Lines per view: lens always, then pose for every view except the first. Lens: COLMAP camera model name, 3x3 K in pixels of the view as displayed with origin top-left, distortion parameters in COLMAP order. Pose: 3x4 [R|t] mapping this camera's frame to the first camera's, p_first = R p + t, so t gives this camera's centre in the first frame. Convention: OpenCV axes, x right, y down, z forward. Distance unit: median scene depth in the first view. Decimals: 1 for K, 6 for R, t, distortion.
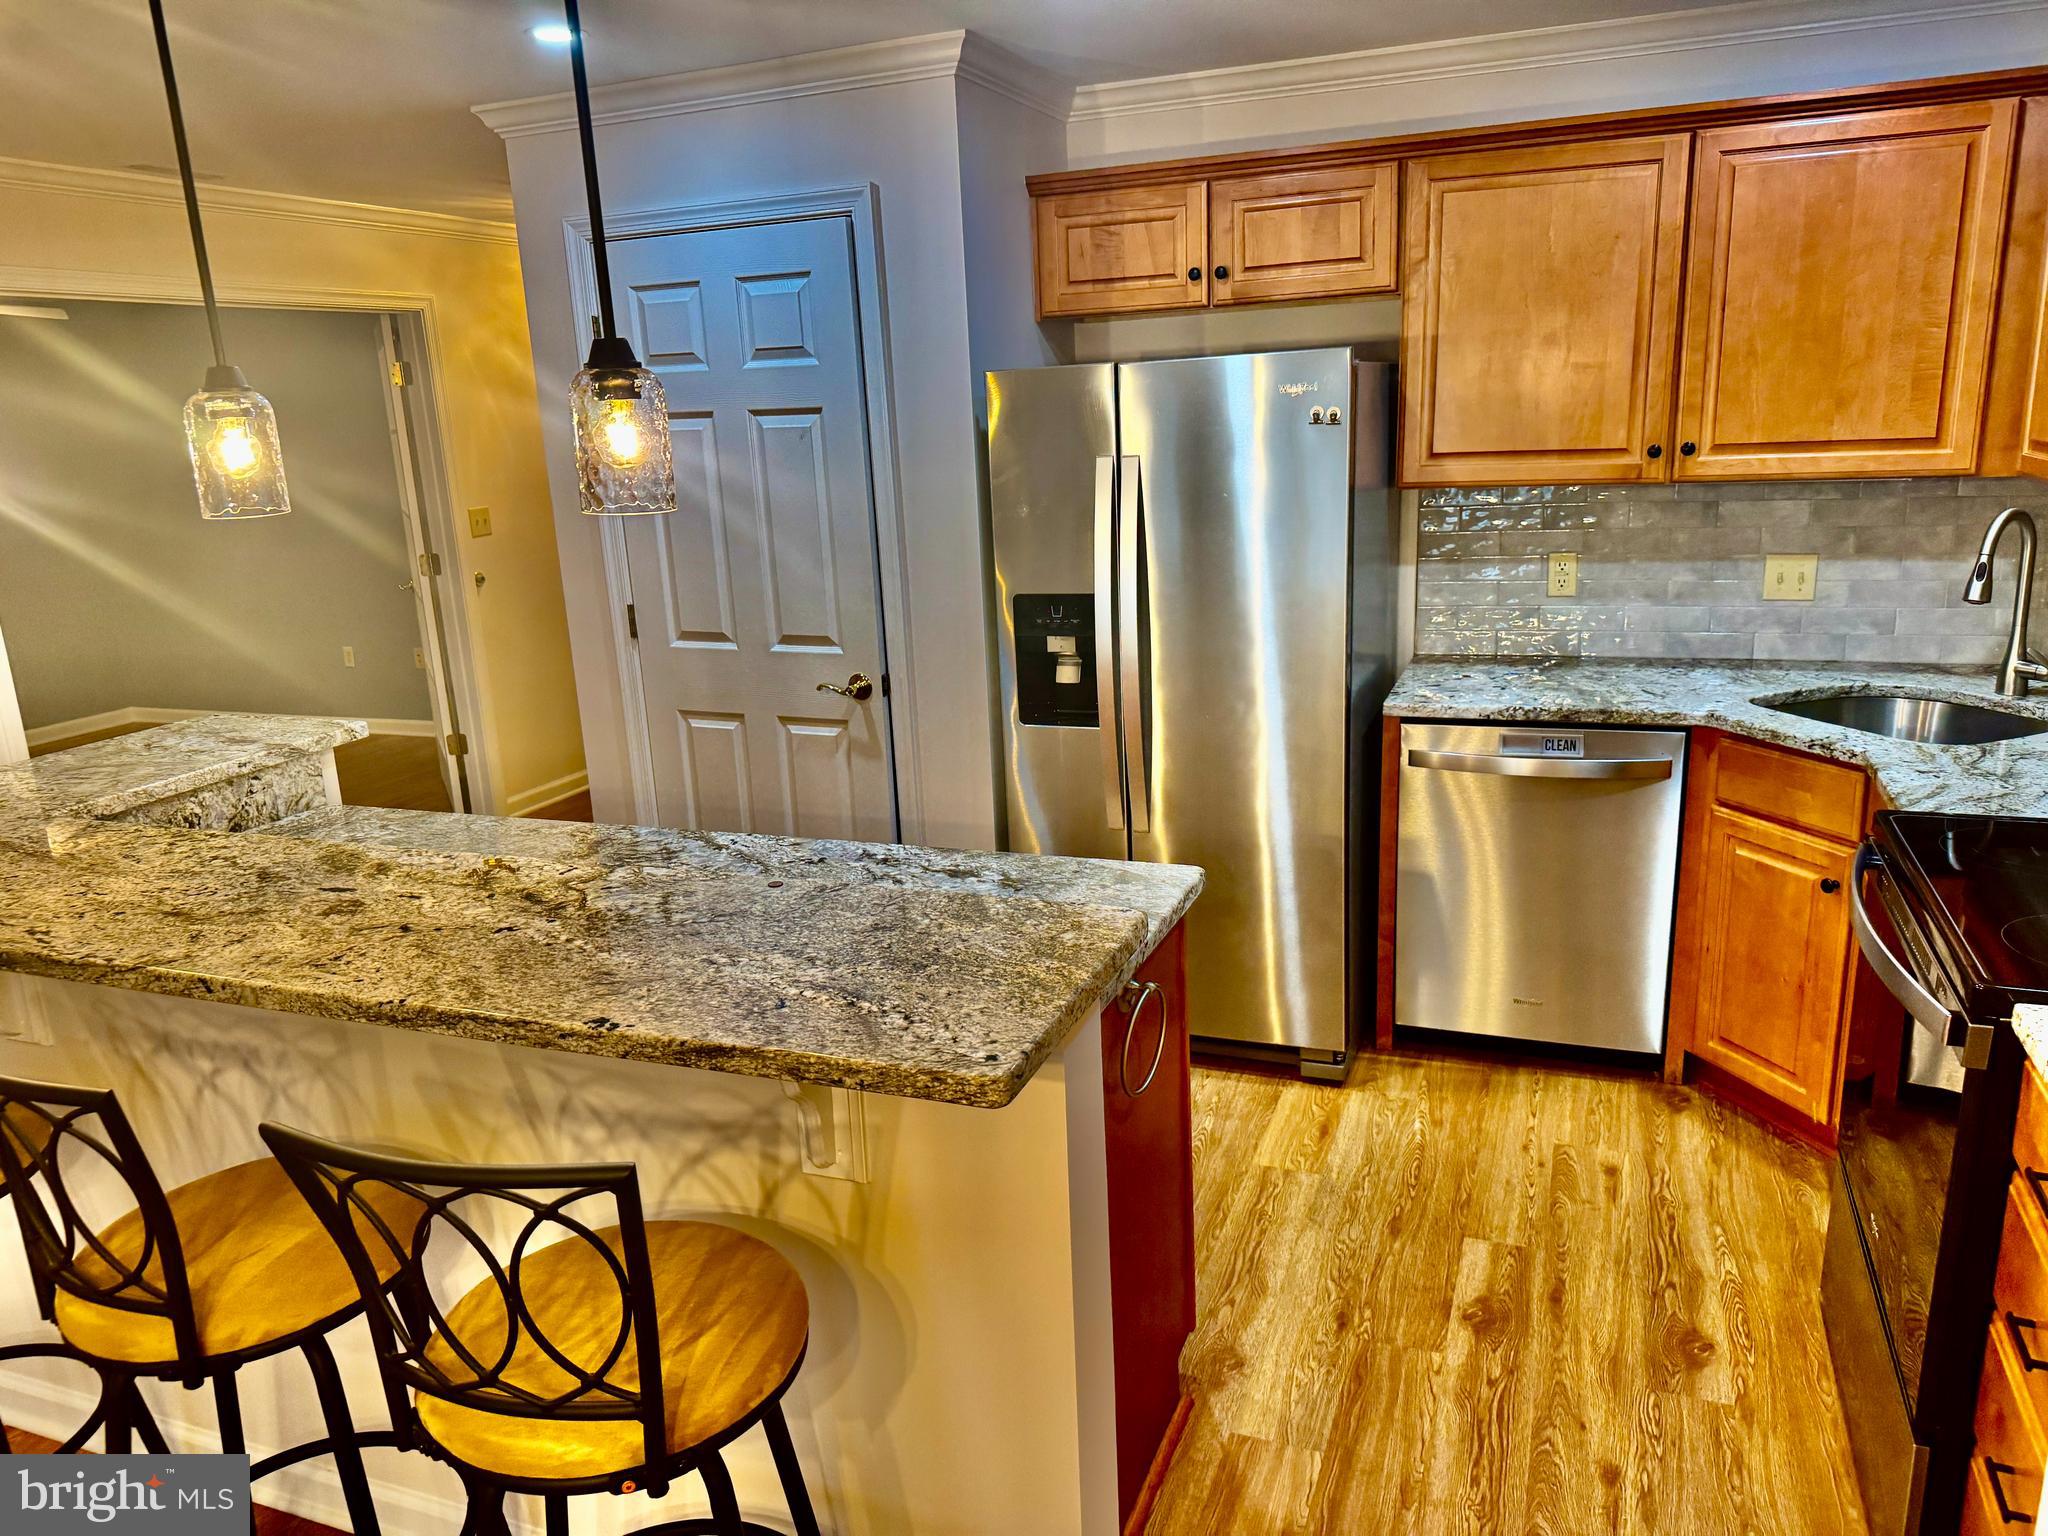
lens RADIAL K [[1421.1, 0, 1024.0], [0, 1421.1, 768.0], [0, 0, 1]] dist [0.095485, -0.139244]
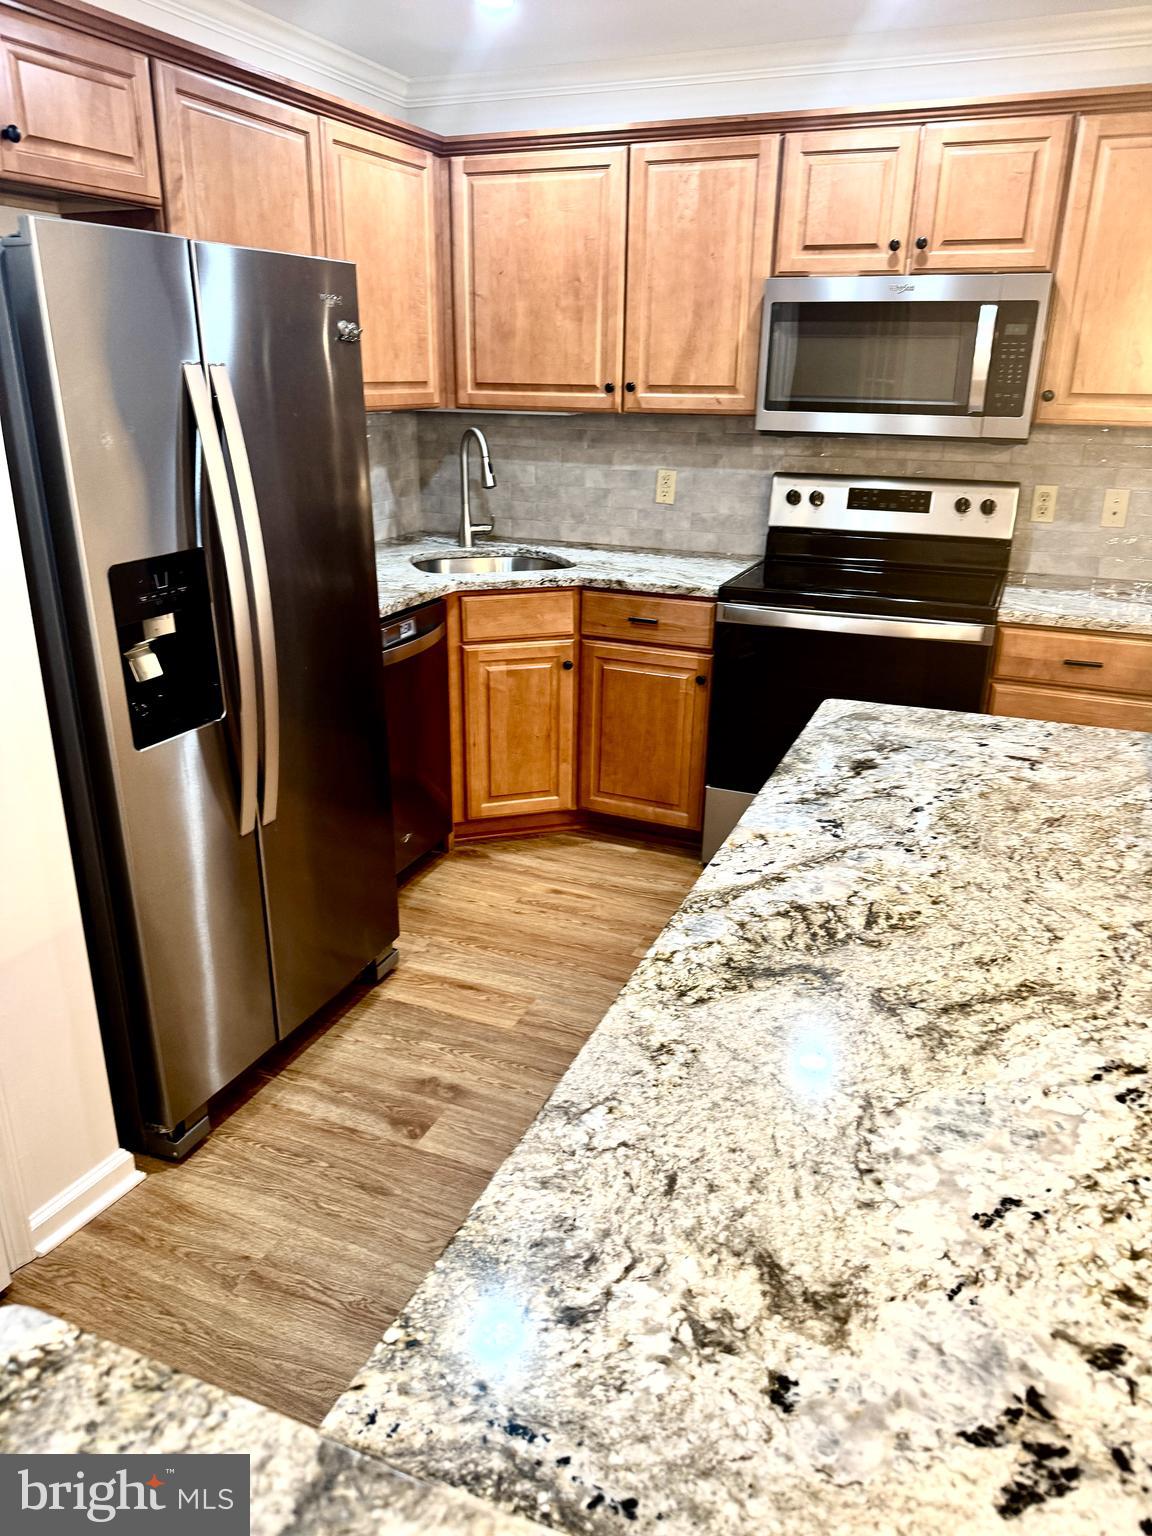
lens RADIAL K [[1065.8, 0, 576.0], [0, 1065.8, 768.0], [0, 0, 1]] dist [0.095485, -0.139244]
pose [[0.038537, -0.304863, 0.951616, -0.623040], [0.237856, 0.927750, 0.287584, -0.153558], [-0.970536, 0.215265, 0.108266, 0.892400]]
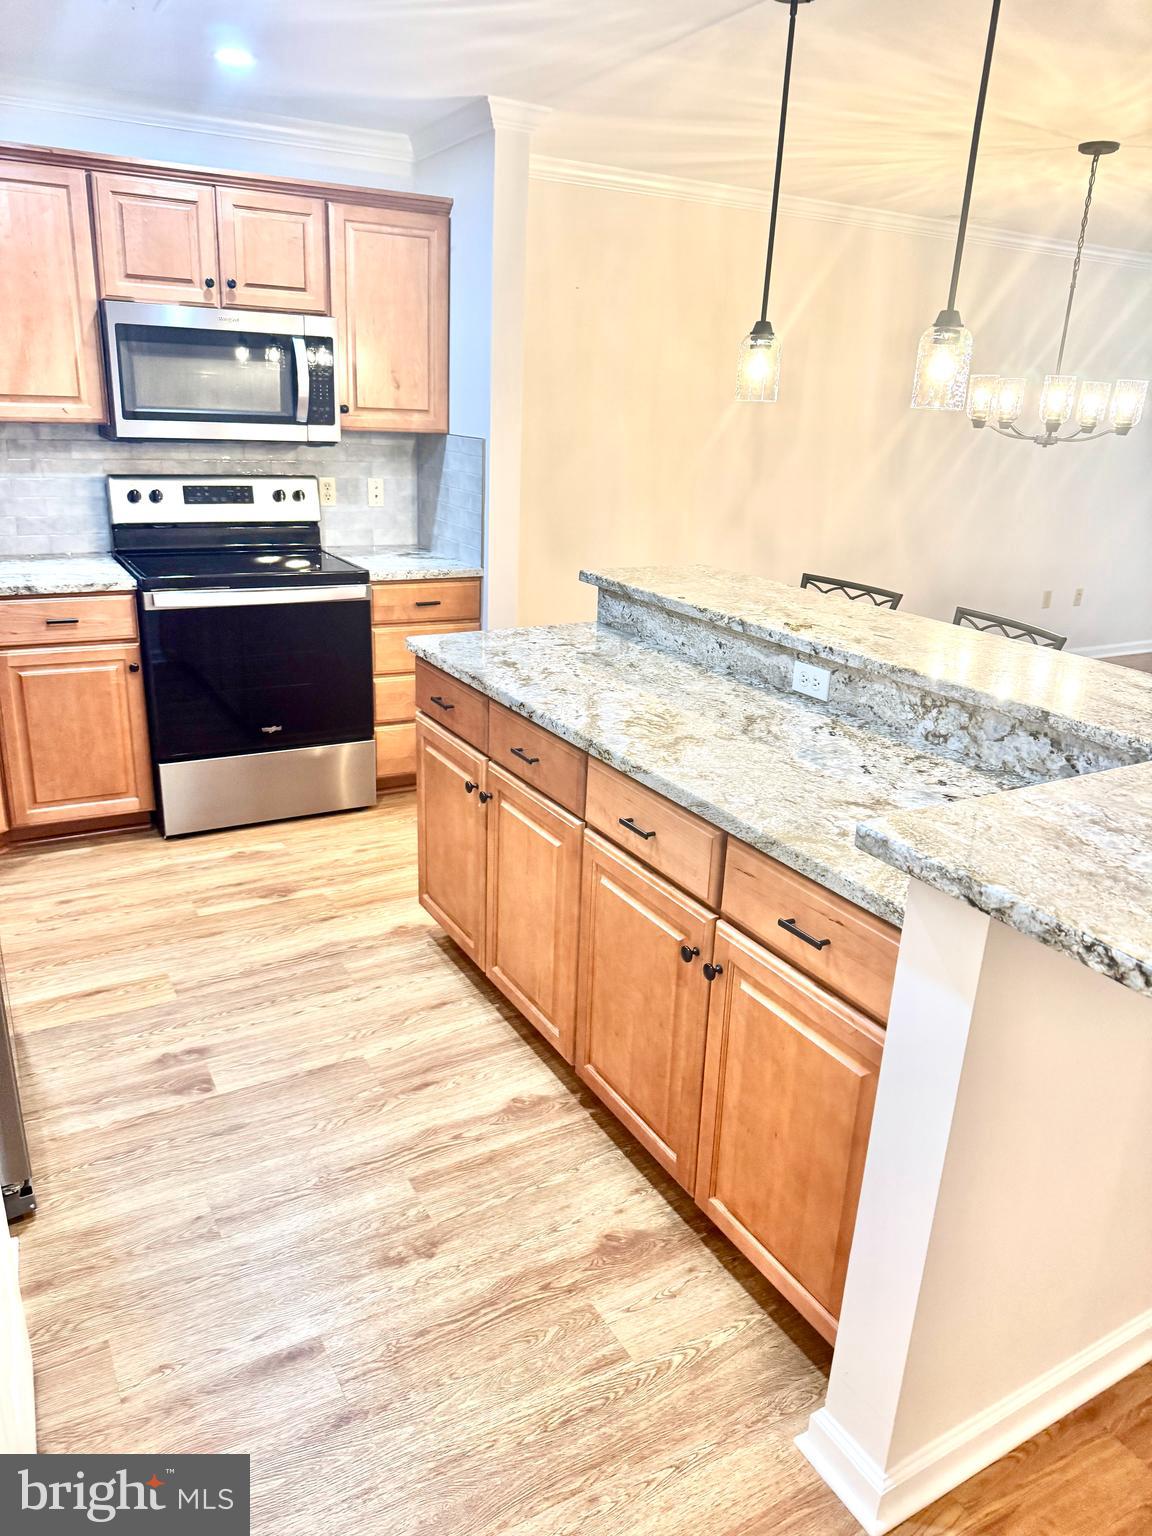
lens RADIAL K [[1075.1, 0, 547.6], [0, 1075.1, 759.7], [0, 0, 1]] dist [0.107593, -0.140590]
pose [[-0.756437, -0.195931, 0.624030, -0.661573], [0.162028, 0.868207, 0.469003, -0.301606], [-0.633680, 0.455882, -0.624997, 1.401745]]
